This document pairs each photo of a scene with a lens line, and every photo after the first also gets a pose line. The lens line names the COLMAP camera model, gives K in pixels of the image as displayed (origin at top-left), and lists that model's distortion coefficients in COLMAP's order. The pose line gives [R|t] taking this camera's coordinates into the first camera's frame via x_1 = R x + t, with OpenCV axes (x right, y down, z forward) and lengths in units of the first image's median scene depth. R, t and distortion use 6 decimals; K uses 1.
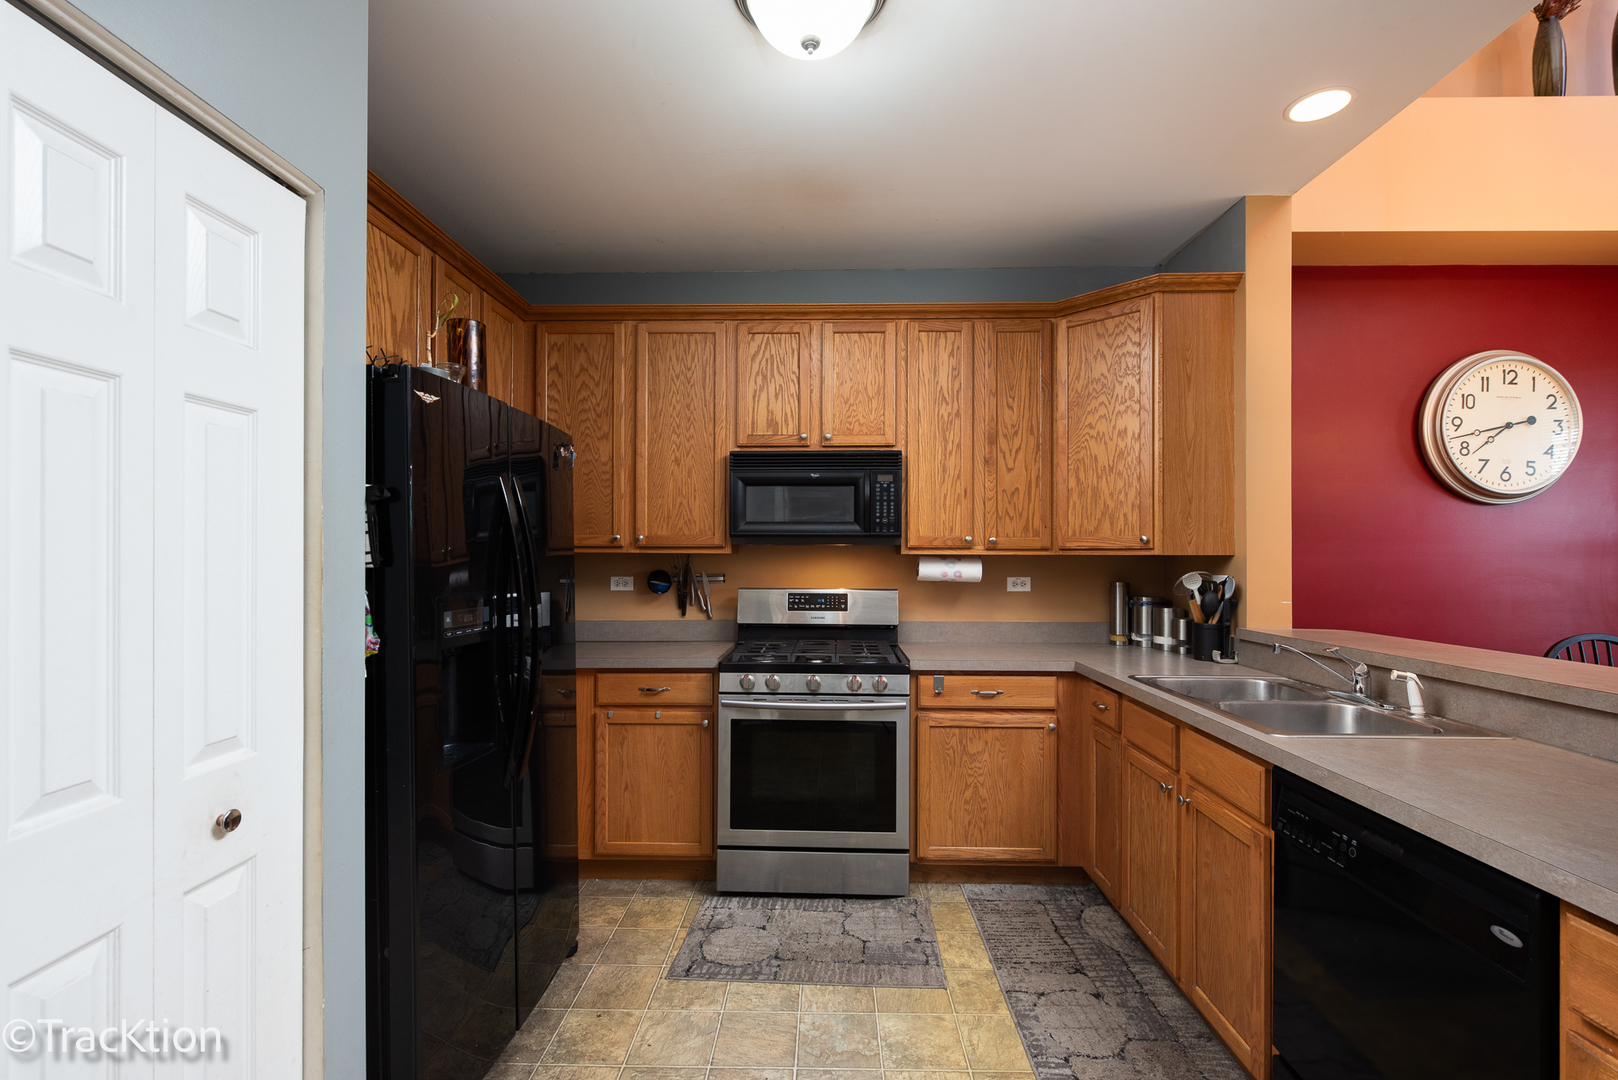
lens RADIAL K [[711.9, 0, 811.9], [0, 711.9, 553.9], [0, 0, 1]] dist [0.007610, -0.002541]
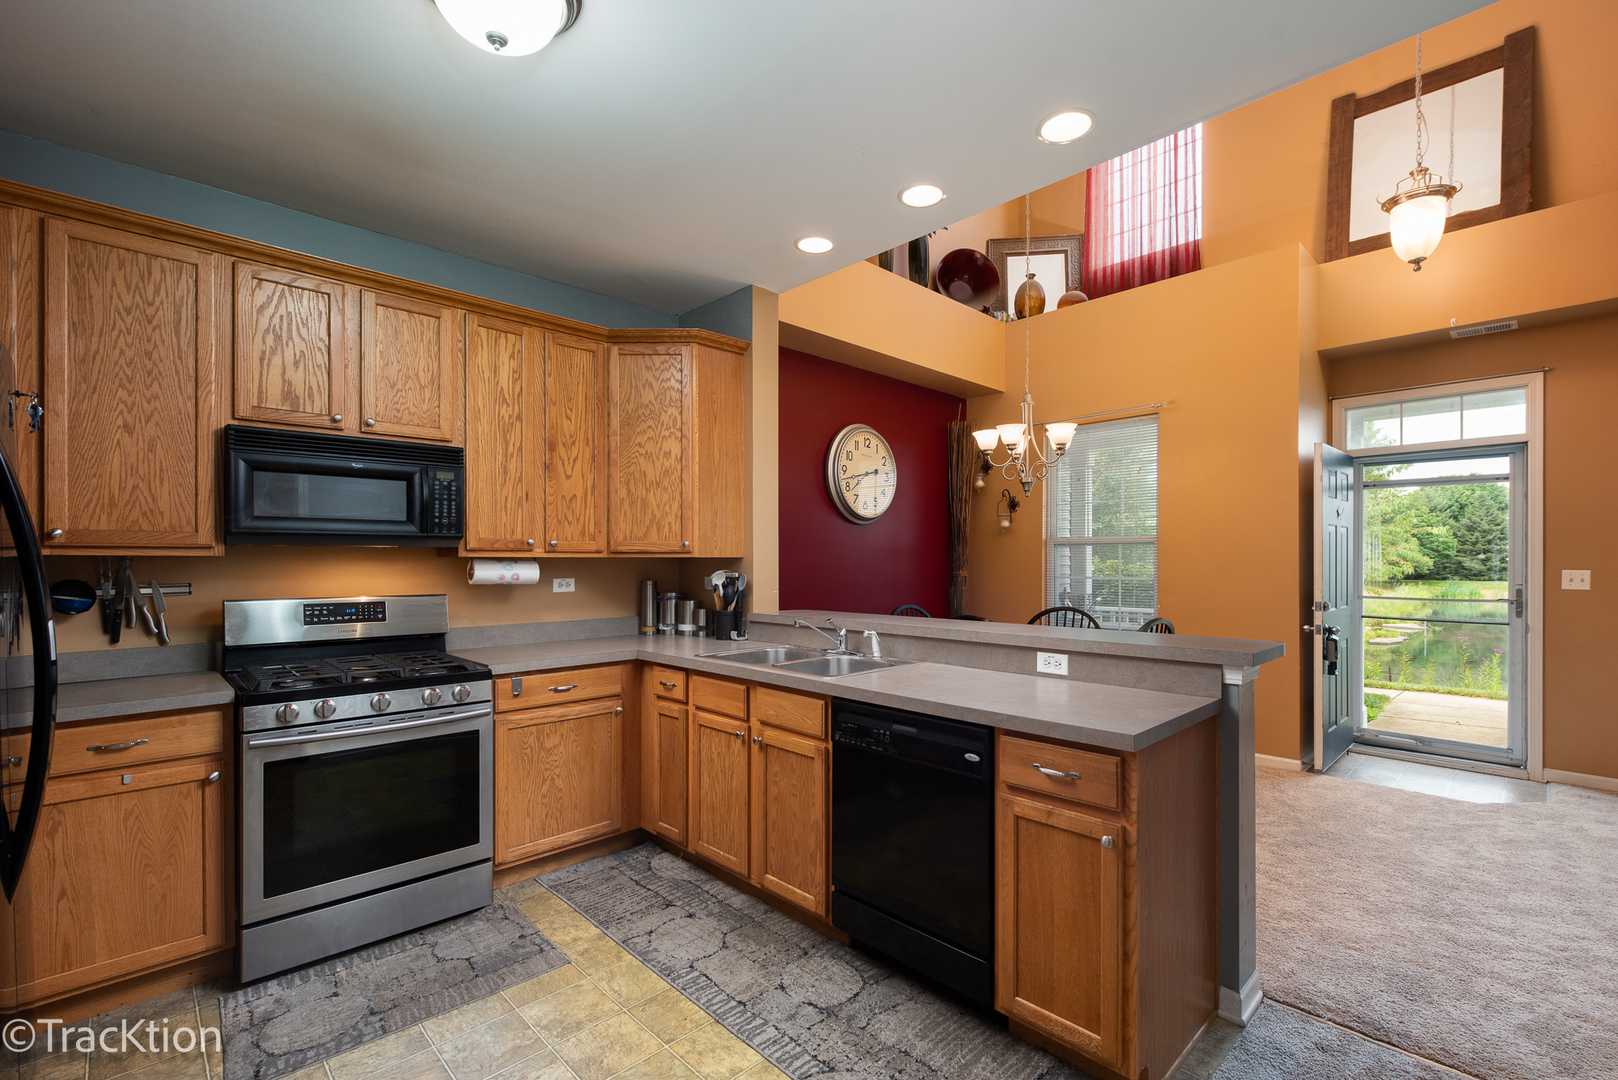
lens RADIAL K [[711.9, 0, 821.2], [0, 711.9, 562.9], [0, 0, 1]] dist [0.007610, -0.002541]
pose [[0.695139, -0.006529, 0.718845, -0.235150], [0.000422, 0.999962, 0.008673, 0.000650], [-0.718875, -0.005725, 0.695116, -0.008062]]
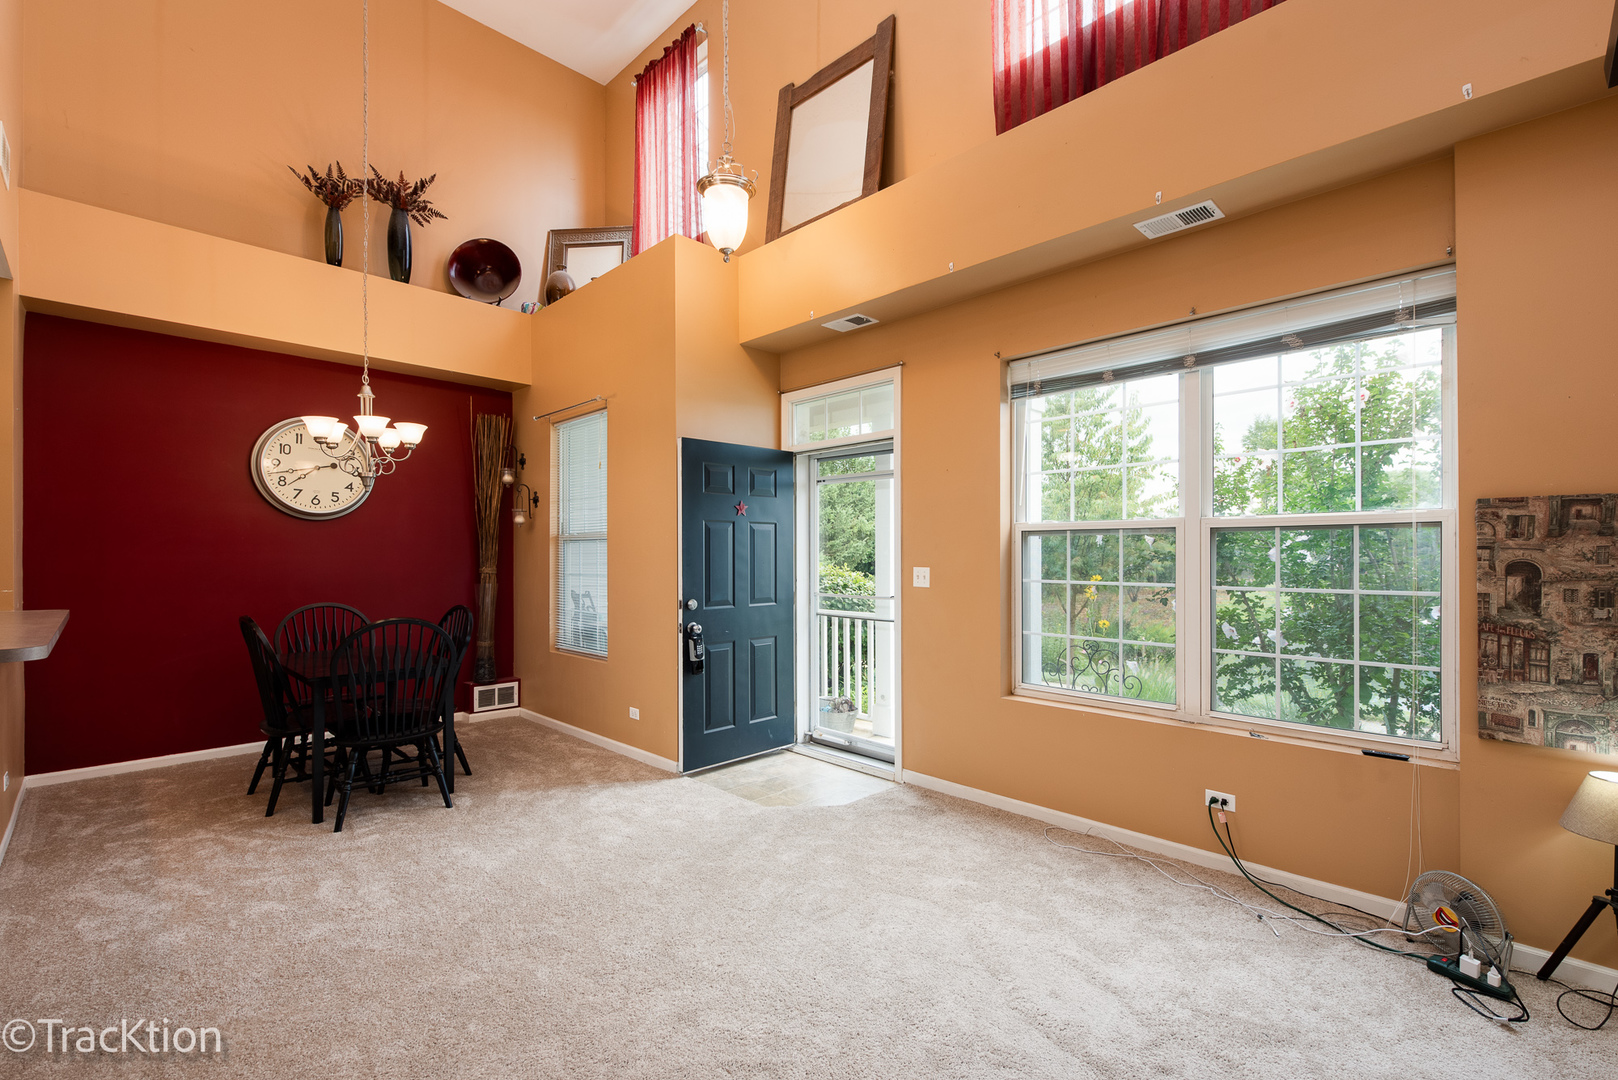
lens RADIAL K [[711.9, 0, 818.5], [0, 711.9, 557.3], [0, 0, 1]] dist [0.007610, -0.002541]
pose [[0.680503, -0.003967, 0.732734, 0.657818], [0.000564, 0.999988, 0.004889, 0.002203], [-0.732745, -0.002914, 0.680497, -0.890208]]
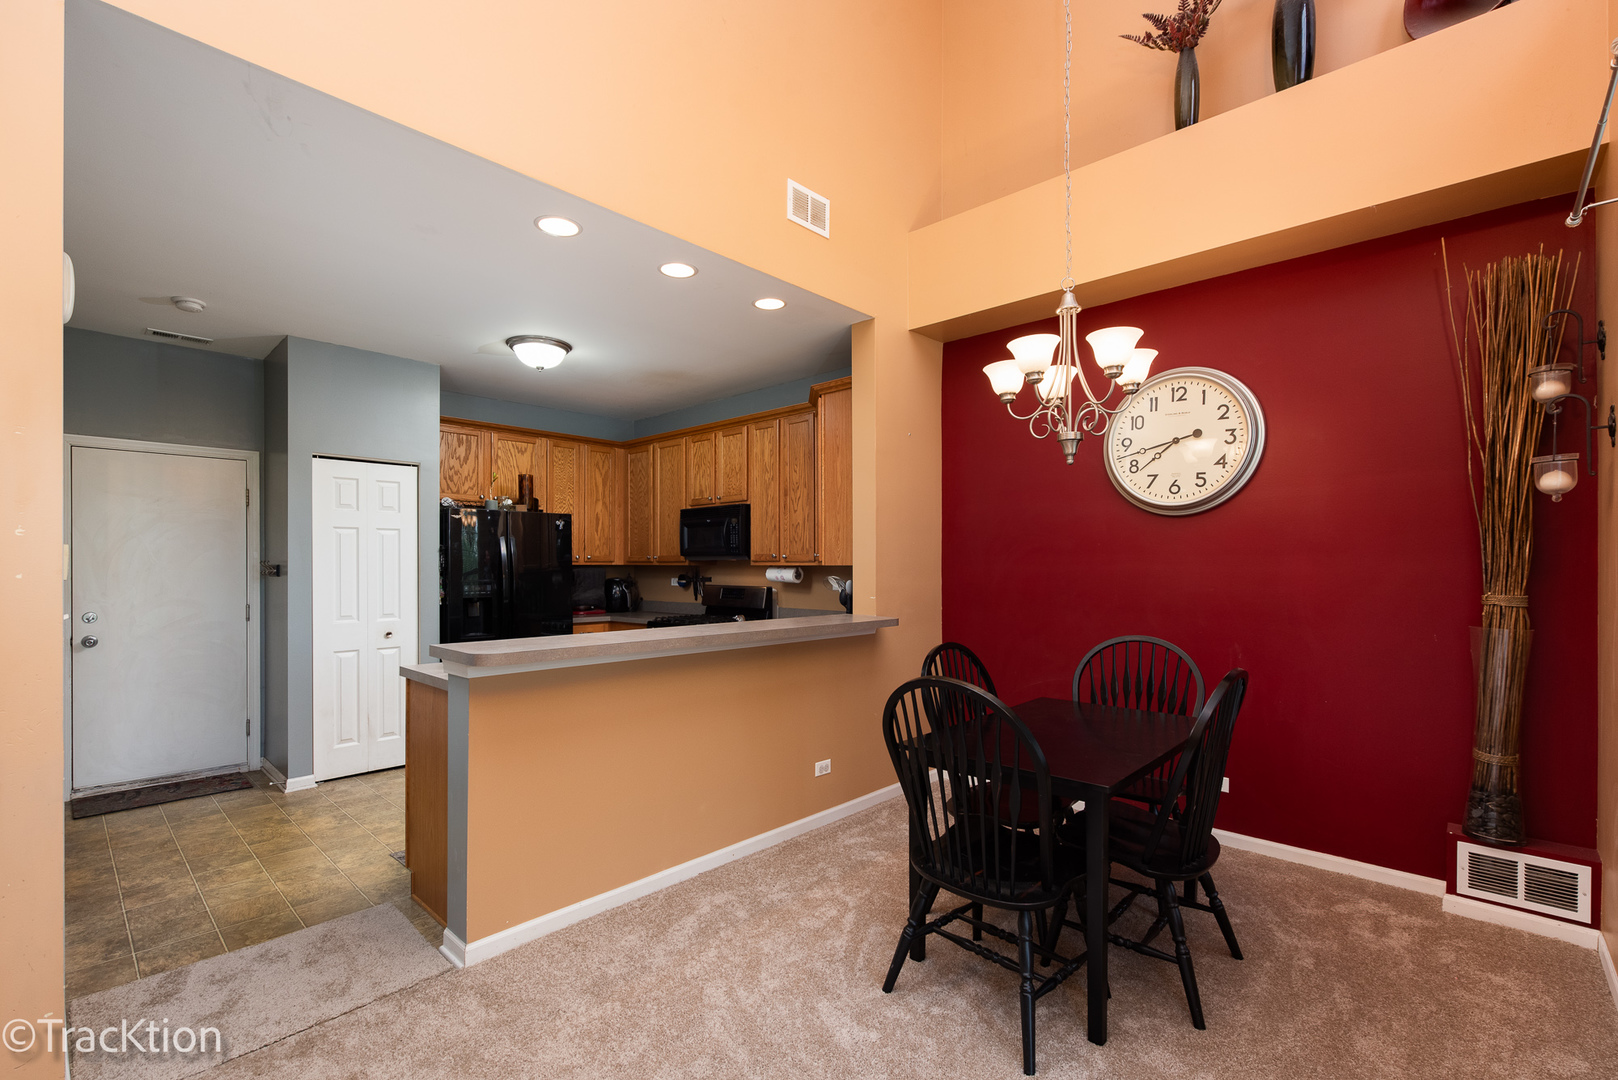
lens RADIAL K [[711.9, 0, 816.7], [0, 711.9, 564.5], [0, 0, 1]] dist [0.007610, -0.002541]
pose [[0.747645, -0.002981, -0.664092, 1.422468], [0.005755, 0.999981, 0.001990, -0.002942], [0.664074, -0.005310, 0.747648, -0.150049]]
